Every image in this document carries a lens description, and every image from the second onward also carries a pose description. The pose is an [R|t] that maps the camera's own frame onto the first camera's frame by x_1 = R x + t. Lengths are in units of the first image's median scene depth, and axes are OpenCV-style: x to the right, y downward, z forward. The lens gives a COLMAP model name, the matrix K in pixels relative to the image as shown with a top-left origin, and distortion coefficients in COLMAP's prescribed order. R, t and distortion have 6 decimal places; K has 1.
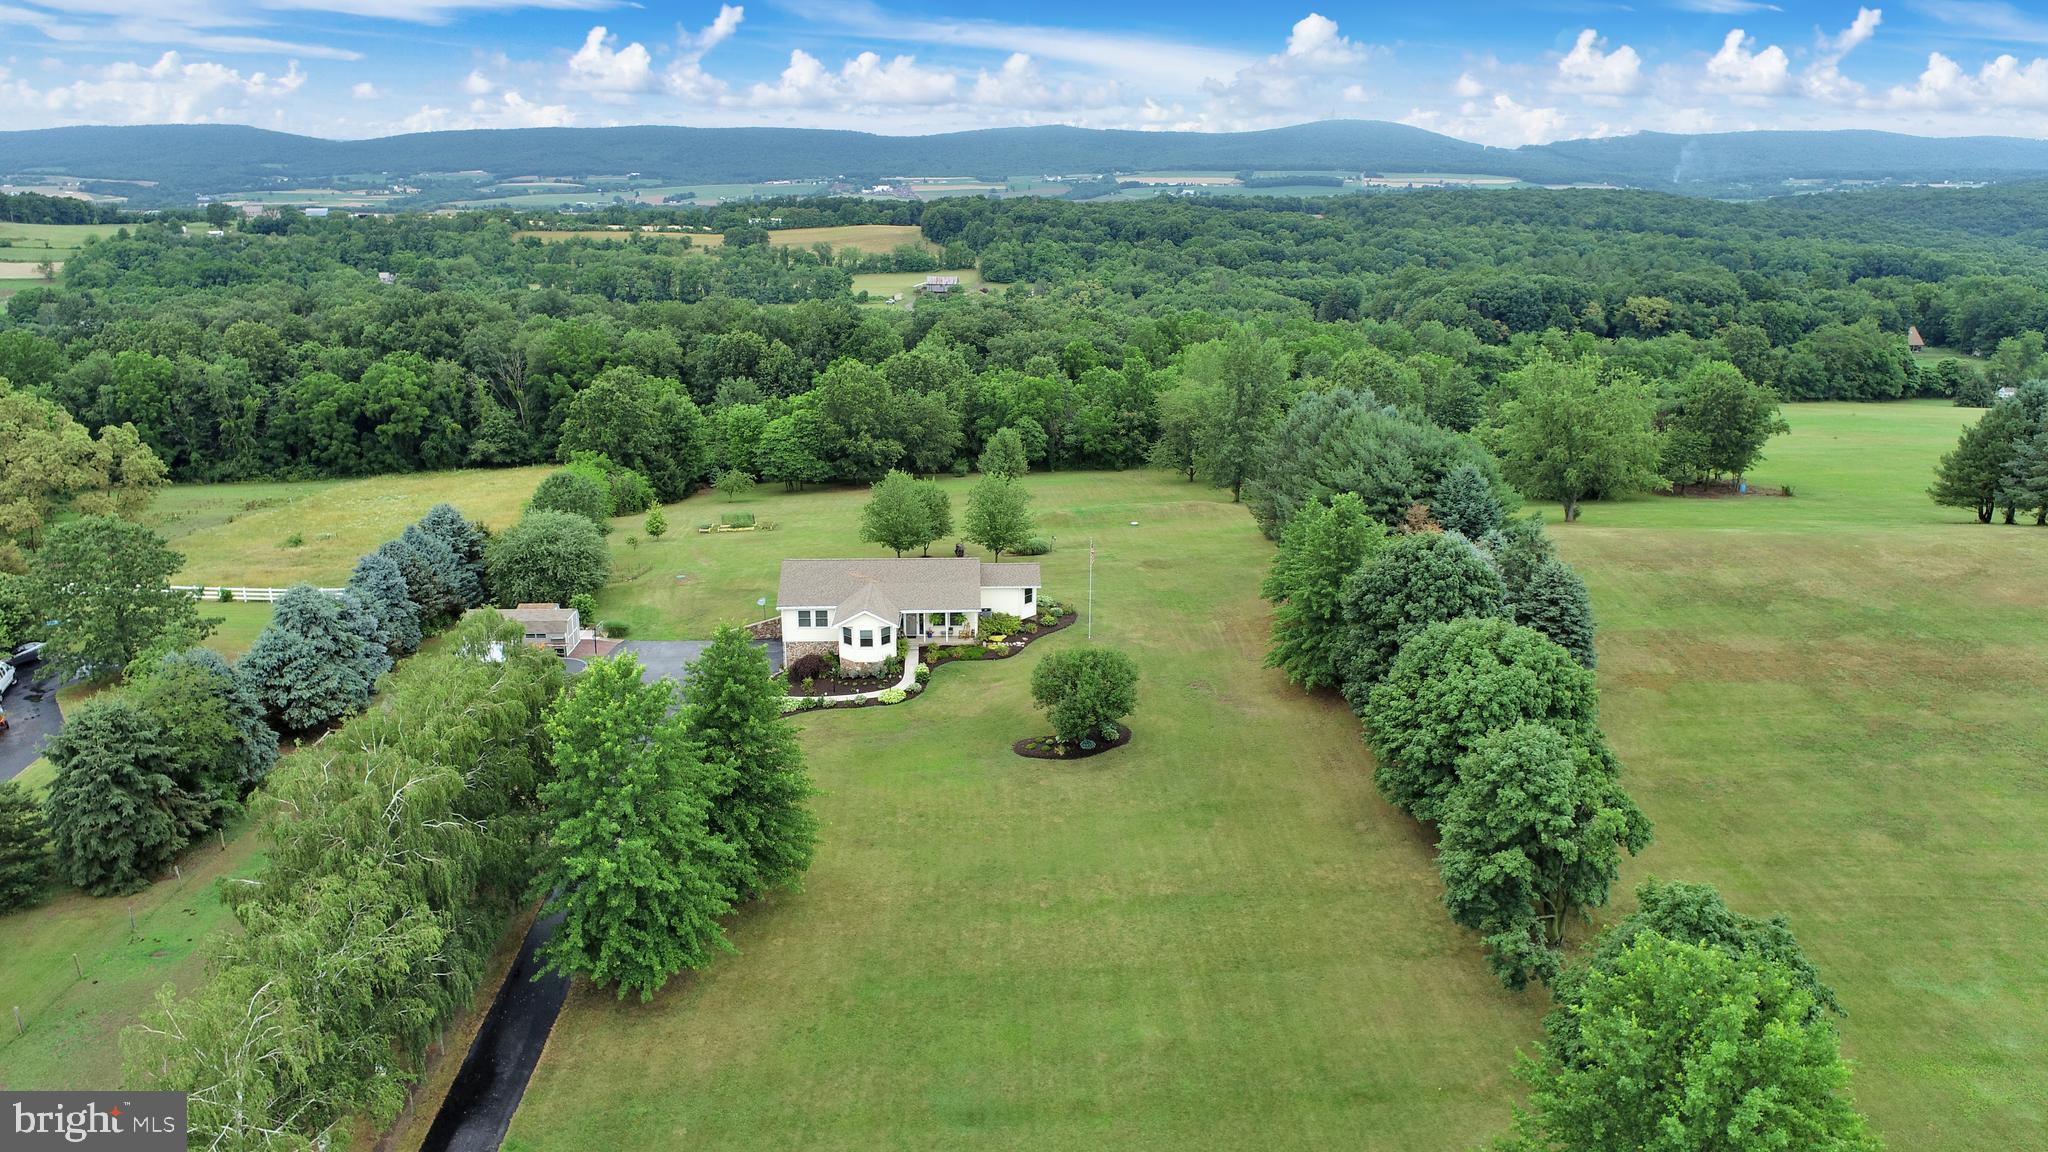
lens RADIAL K [[1379.2, 0, 1026.2], [0, 1379.2, 568.8], [0, 0, 1]] dist [-0.017044, 0.006451]
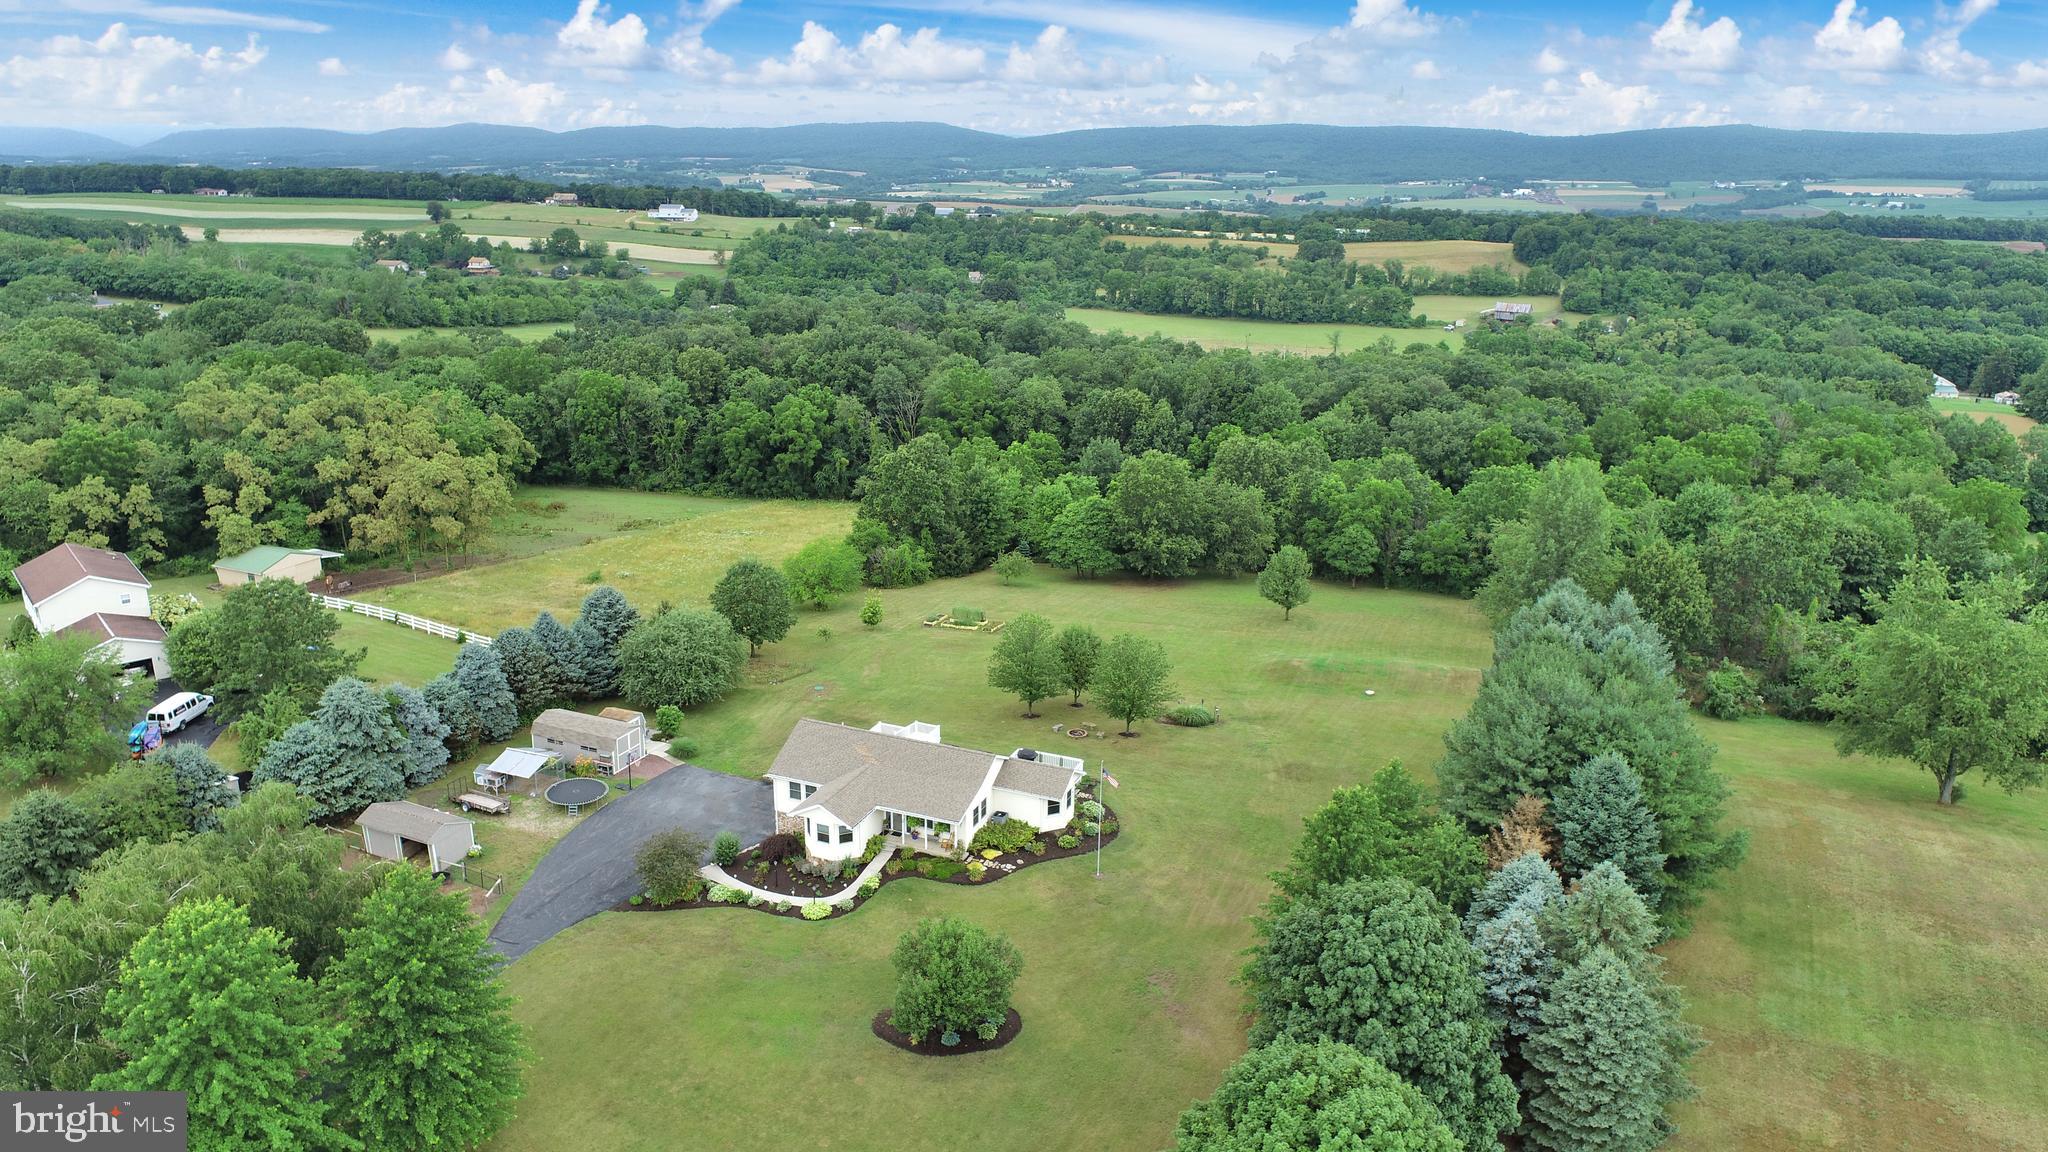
lens RADIAL K [[1379.2, 0, 1024.7], [0, 1379.2, 566.7], [0, 0, 1]] dist [-0.017044, 0.006451]
pose [[0.902648, 0.130333, -0.410170, 0.143841], [-0.130092, 0.991088, 0.028632, -0.067996], [0.410246, 0.027515, 0.911560, 0.095533]]
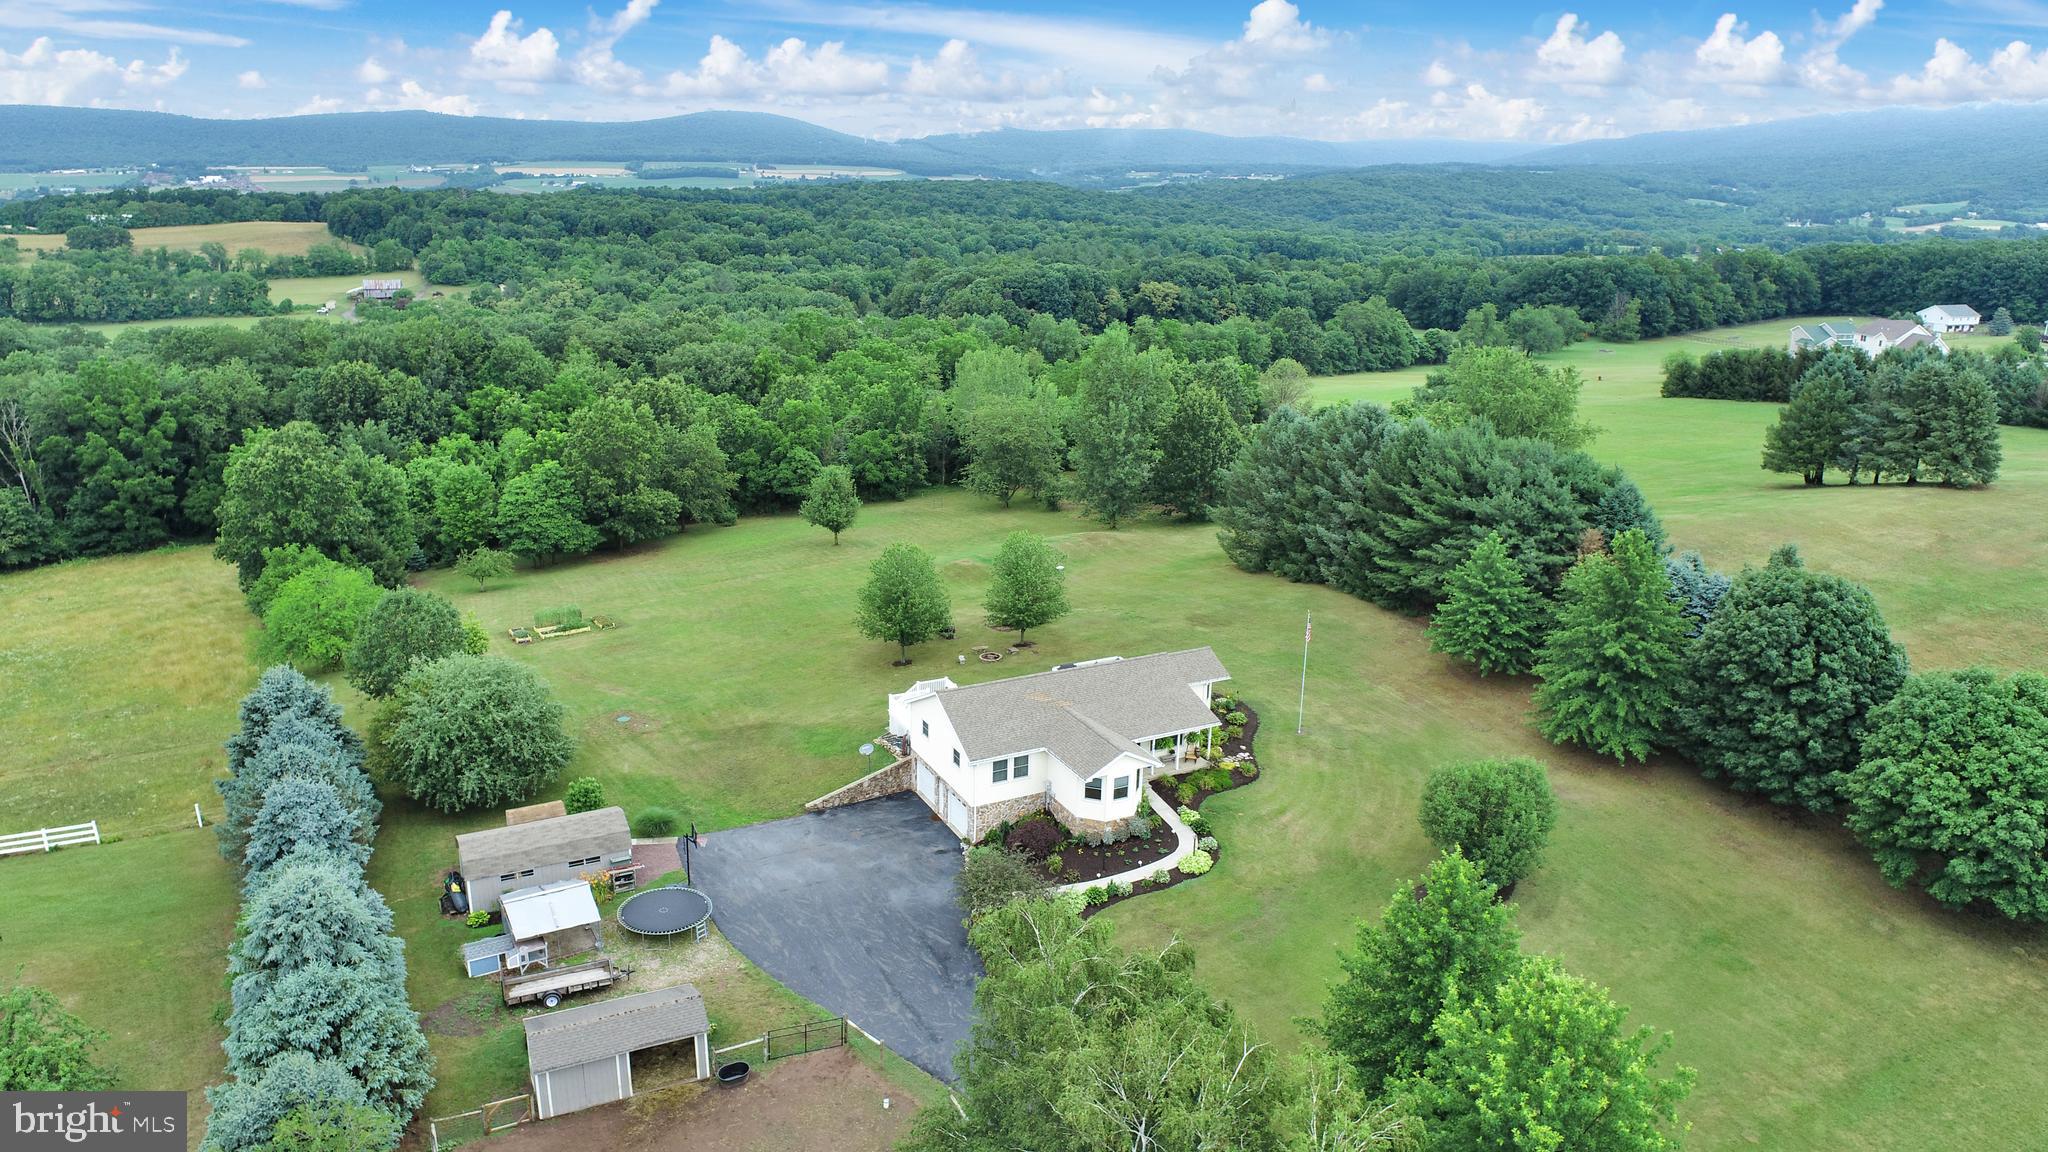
lens RADIAL K [[1379.2, 0, 1027.1], [0, 1379.2, 565.2], [0, 0, 1]] dist [-0.017044, 0.006451]
pose [[0.910033, -0.107457, 0.400366, -0.183178], [0.106109, 0.994025, 0.025606, -0.037845], [-0.400726, 0.019180, 0.915997, 0.142315]]
